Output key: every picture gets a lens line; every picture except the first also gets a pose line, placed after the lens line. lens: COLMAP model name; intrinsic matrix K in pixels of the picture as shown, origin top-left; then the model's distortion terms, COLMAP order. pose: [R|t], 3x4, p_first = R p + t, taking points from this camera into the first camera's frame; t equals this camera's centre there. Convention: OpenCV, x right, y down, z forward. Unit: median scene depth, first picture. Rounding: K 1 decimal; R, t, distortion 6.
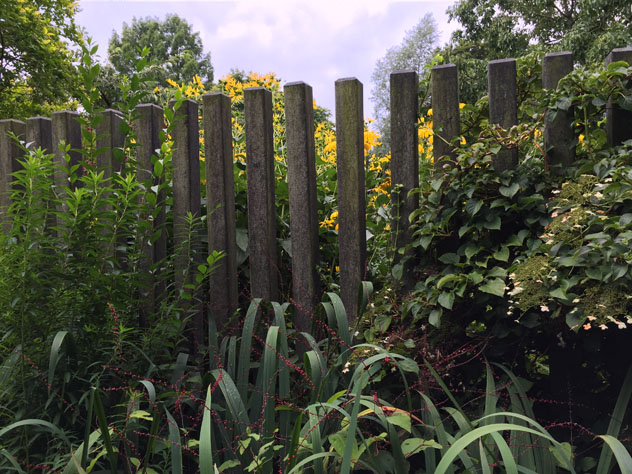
lens RADIAL K [[535.9, 0, 320.6], [0, 535.9, 237.5], [0, 0, 1]] dist [0.046567, -0.059760]
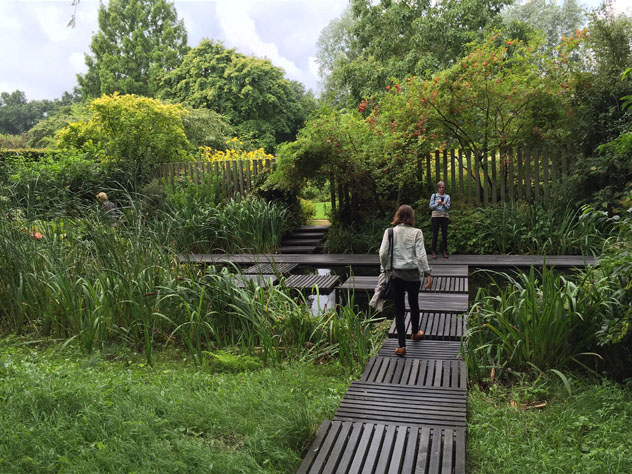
lens RADIAL K [[535.9, 0, 316.8], [0, 535.9, 237.4], [0, 0, 1]] dist [0.046567, -0.059760]
pose [[0.998744, -0.020542, 0.045690, 0.027702], [0.014685, 0.992046, 0.125014, -0.006478], [-0.047895, -0.124186, 0.991102, -0.274117]]
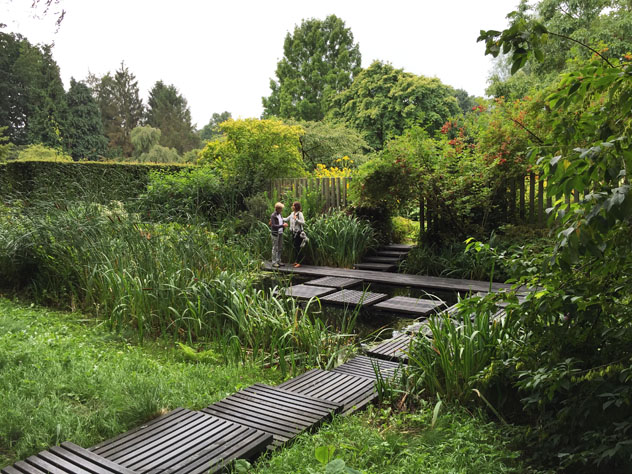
lens RADIAL K [[535.9, 0, 320.6], [0, 535.9, 235.8], [0, 0, 1]] dist [0.046567, -0.059760]
pose [[0.961990, 0.042013, -0.269833, 0.069486], [-0.017749, 0.995625, 0.091741, -0.007221], [0.272506, -0.083465, 0.958527, -0.276671]]
